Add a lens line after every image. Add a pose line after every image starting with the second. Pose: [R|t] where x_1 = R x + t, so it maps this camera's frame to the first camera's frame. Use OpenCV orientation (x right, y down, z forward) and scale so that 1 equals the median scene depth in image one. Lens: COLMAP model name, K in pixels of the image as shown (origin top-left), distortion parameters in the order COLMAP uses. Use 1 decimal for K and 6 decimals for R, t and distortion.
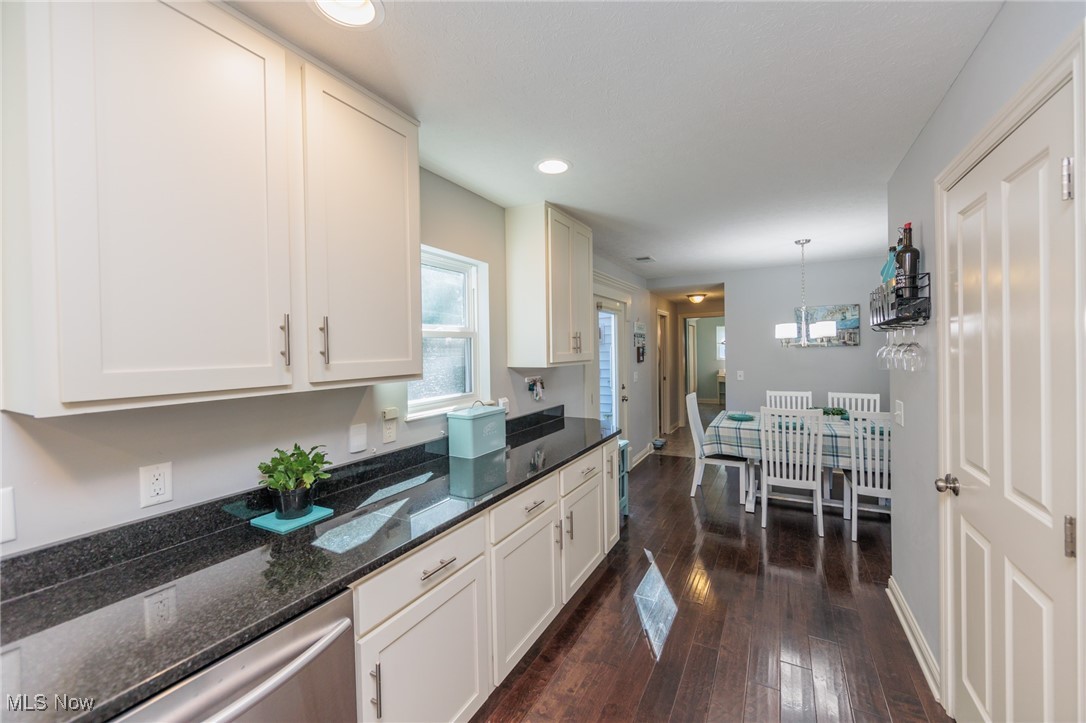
lens RADIAL K [[425.9, 0, 546.4], [0, 425.9, 351.7], [0, 0, 1]] dist [-0.003435, 0.001117]
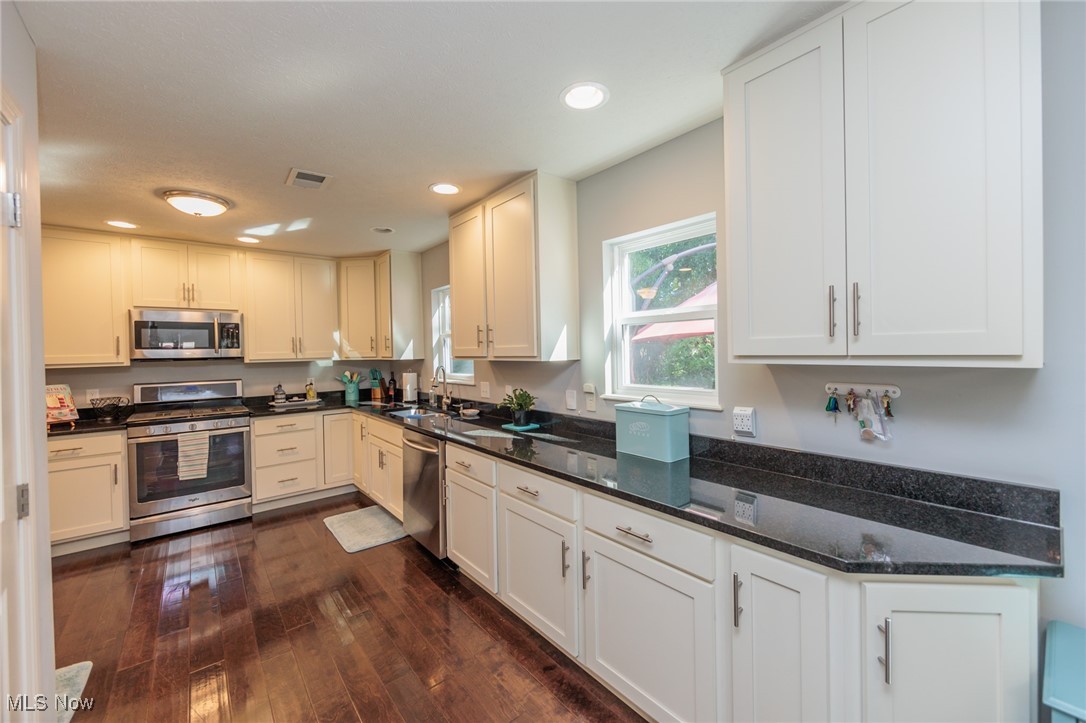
lens RADIAL K [[425.9, 0, 546.1], [0, 425.9, 354.7], [0, 0, 1]] dist [-0.003435, 0.001117]
pose [[-0.363816, 0.030851, -0.930960, 0.612671], [0.014891, 0.999516, 0.027303, 0.006894], [0.931352, -0.003930, -0.364099, 0.965751]]
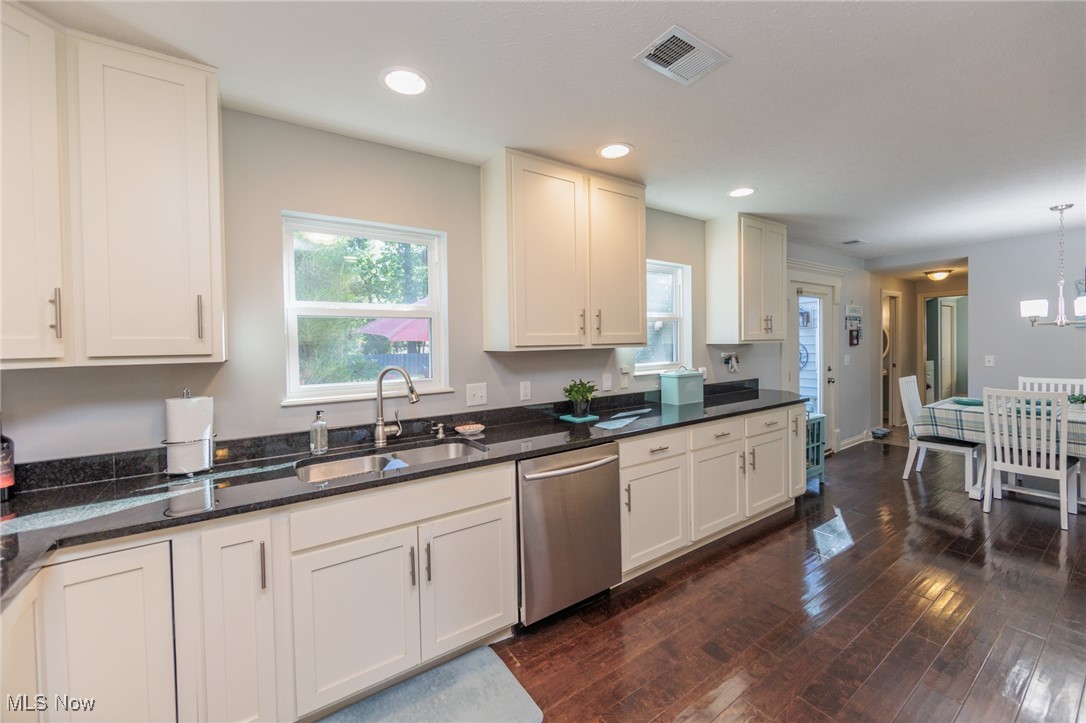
lens RADIAL K [[425.9, 0, 549.5], [0, 425.9, 352.0], [0, 0, 1]] dist [-0.003435, 0.001117]
pose [[0.895024, 0.011735, -0.445864, 0.060875], [-0.000171, 0.999663, 0.025968, 0.028572], [0.446019, -0.023166, 0.894724, -0.380858]]
